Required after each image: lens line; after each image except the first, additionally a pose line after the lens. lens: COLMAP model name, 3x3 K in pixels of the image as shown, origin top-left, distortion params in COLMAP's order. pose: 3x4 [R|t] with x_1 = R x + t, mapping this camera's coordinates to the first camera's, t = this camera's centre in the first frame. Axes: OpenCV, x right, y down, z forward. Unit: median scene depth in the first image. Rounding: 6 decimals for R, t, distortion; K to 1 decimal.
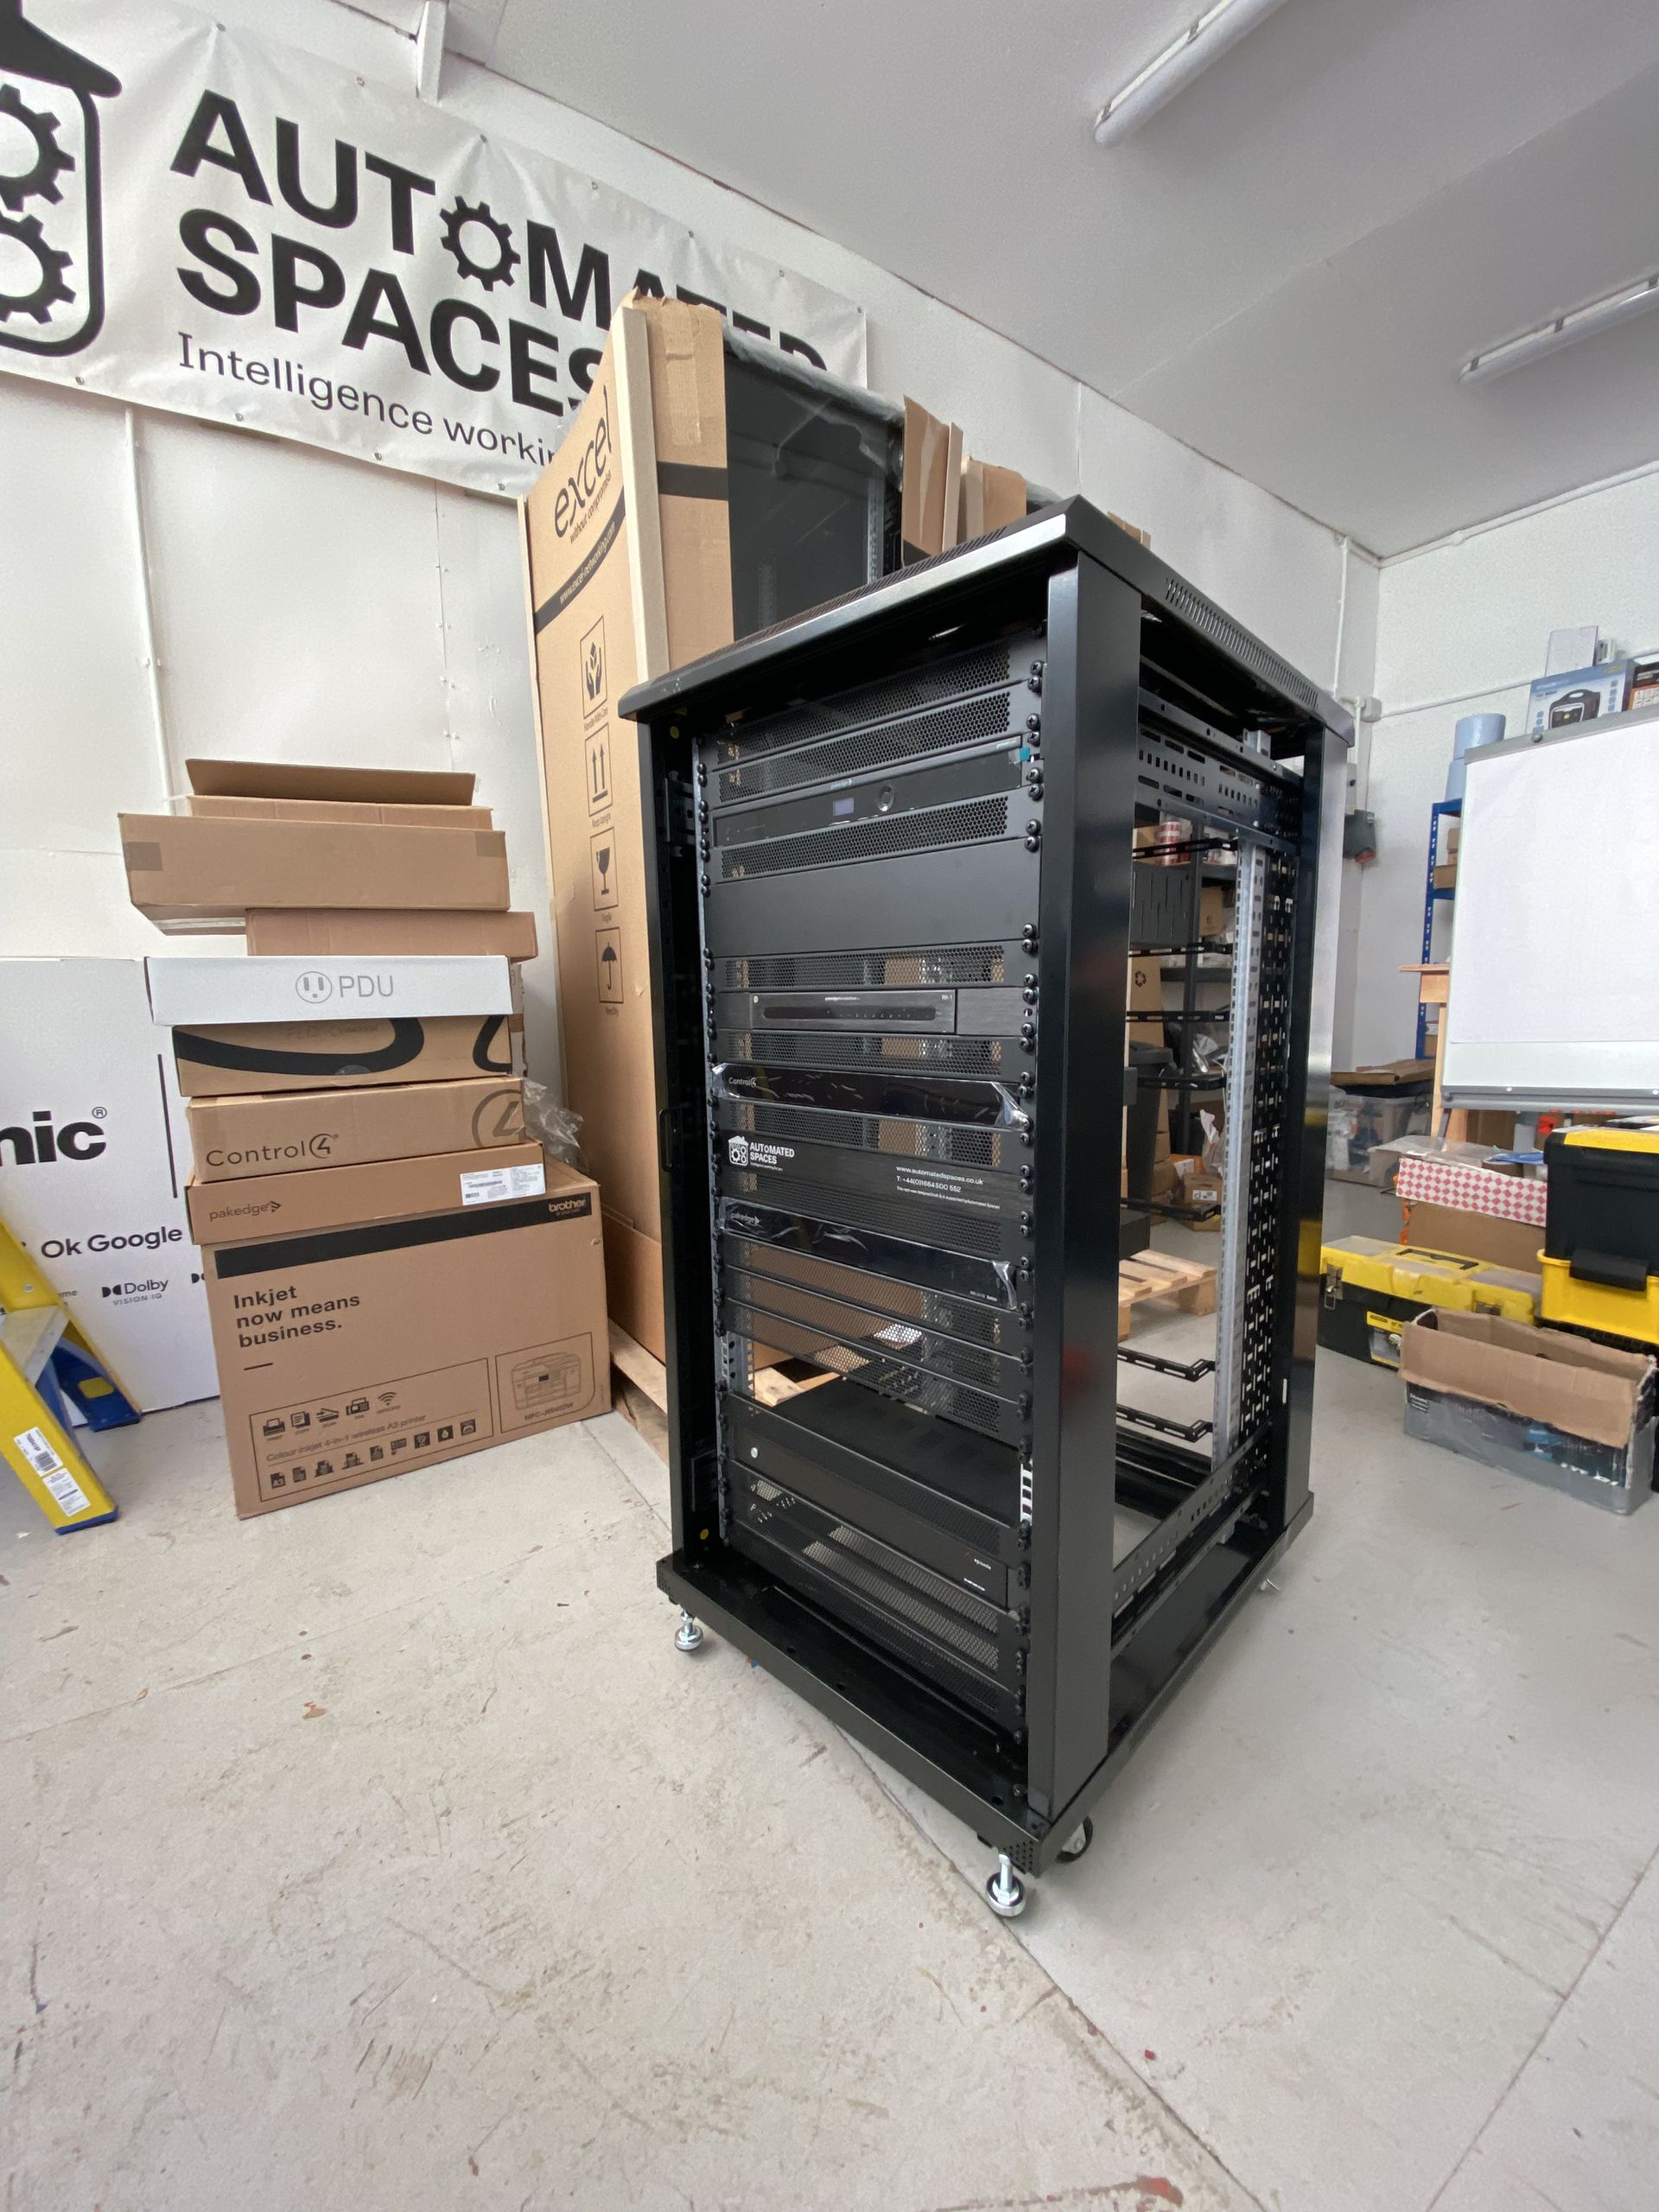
lens RADIAL K [[895.6, 0, 801.3], [0, 895.6, 1101.7], [0, 0, 1]] dist [0.037854, -0.032161]
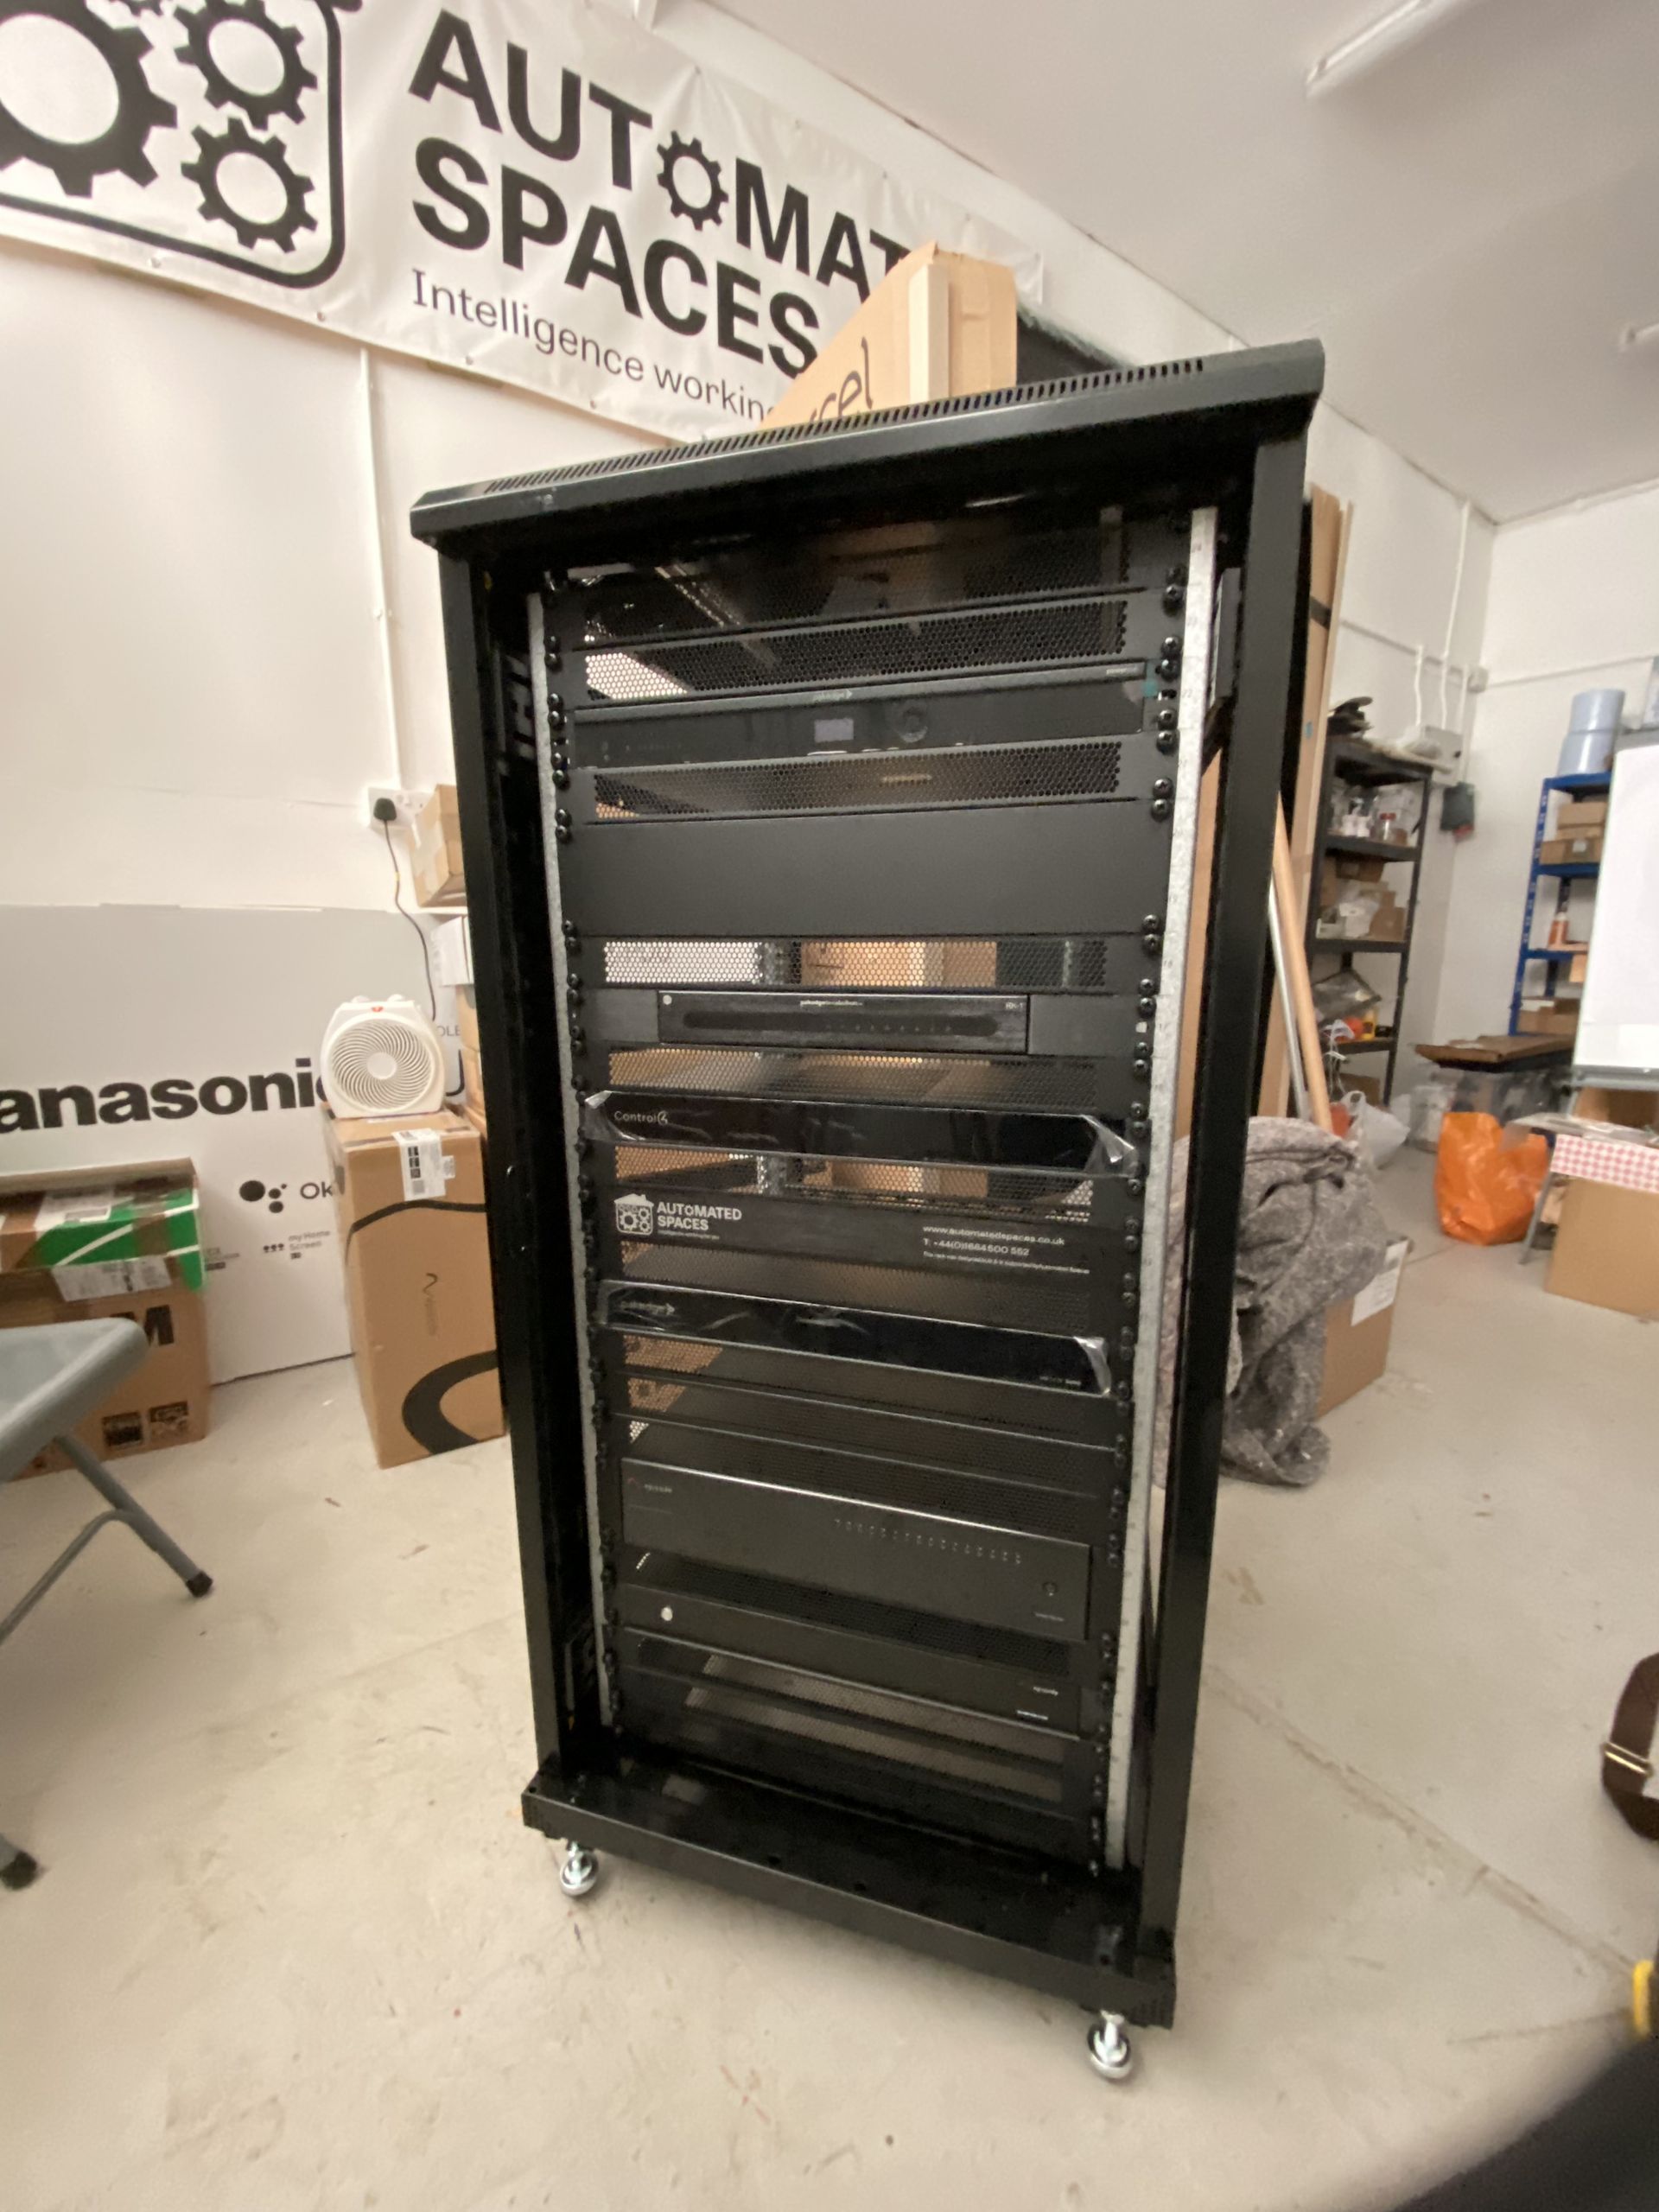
lens RADIAL K [[884.6, 0, 826.8], [0, 884.6, 1109.1], [0, 0, 1]] dist [0.014207, -0.018034]
pose [[0.876704, -0.073338, 0.475406, -0.289541], [0.046033, 0.996565, 0.068845, -0.075654], [-0.478822, -0.038472, 0.877069, 0.361463]]
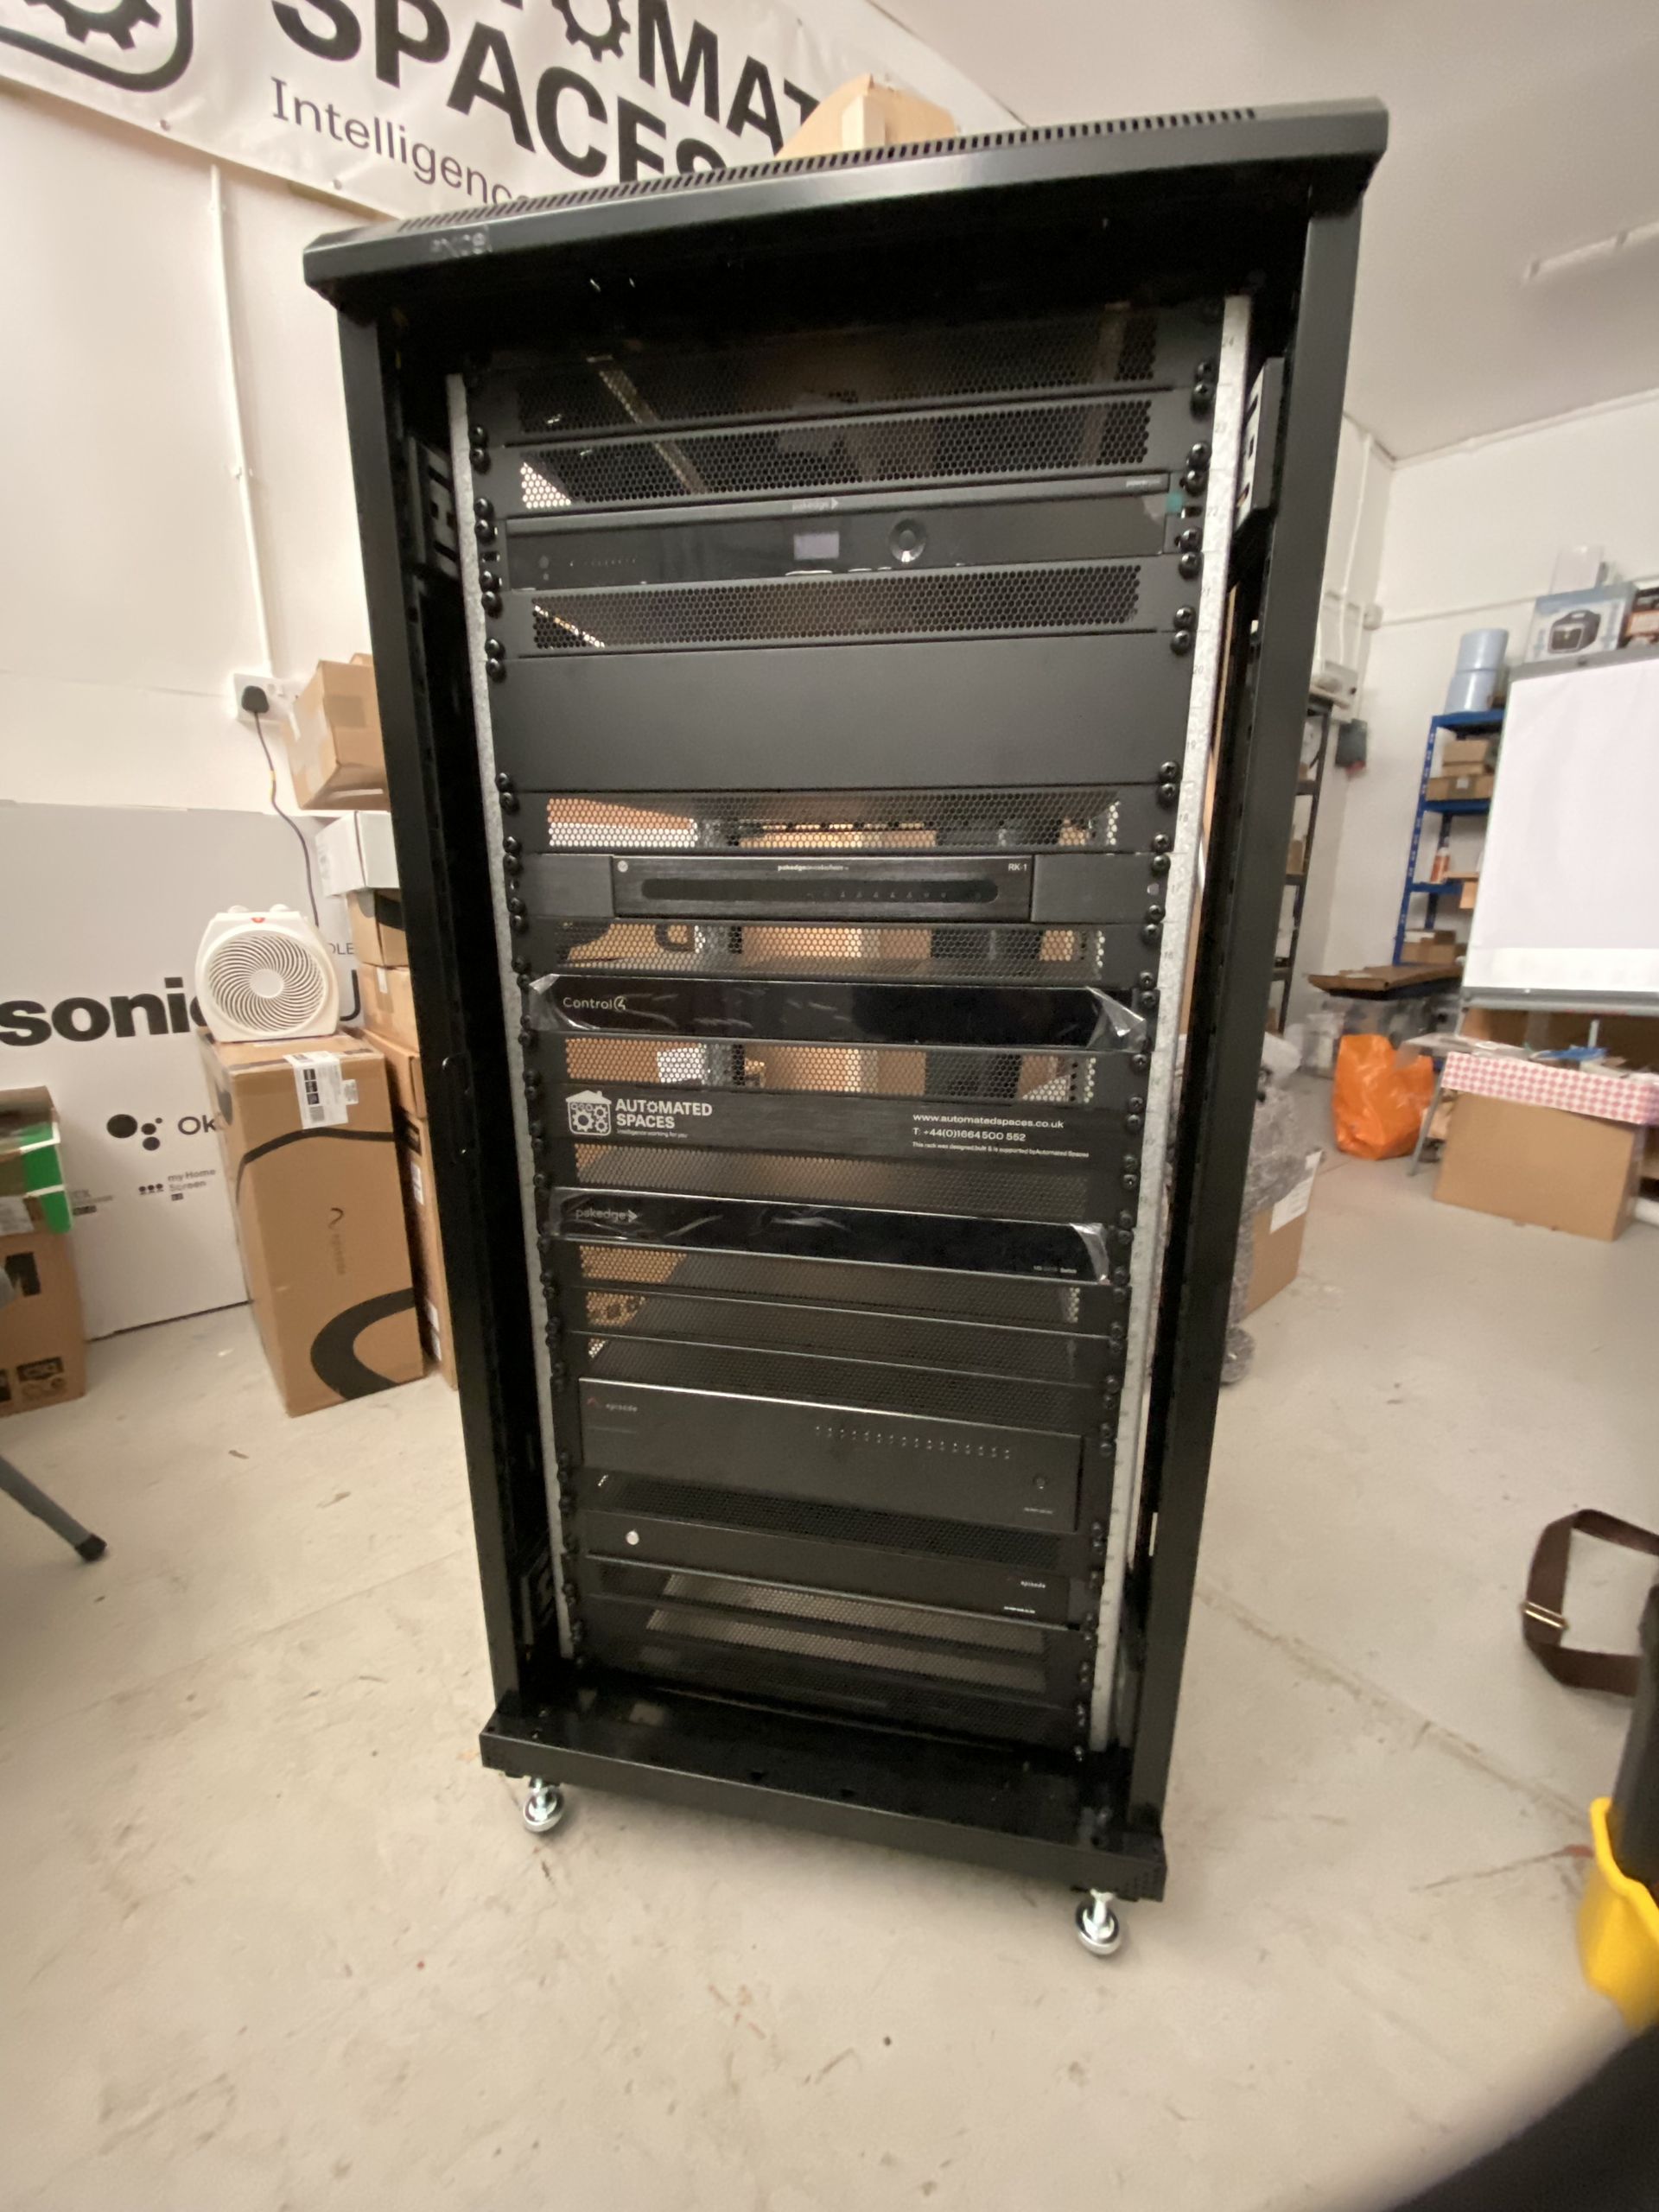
lens RADIAL K [[884.6, 0, 826.8], [0, 884.6, 1109.1], [0, 0, 1]] dist [0.014207, -0.018034]
pose [[0.820727, -0.119367, 0.558711, -0.312153], [0.050185, 0.989213, 0.137622, -0.028517], [-0.569111, -0.084911, 0.817864, 0.437082]]
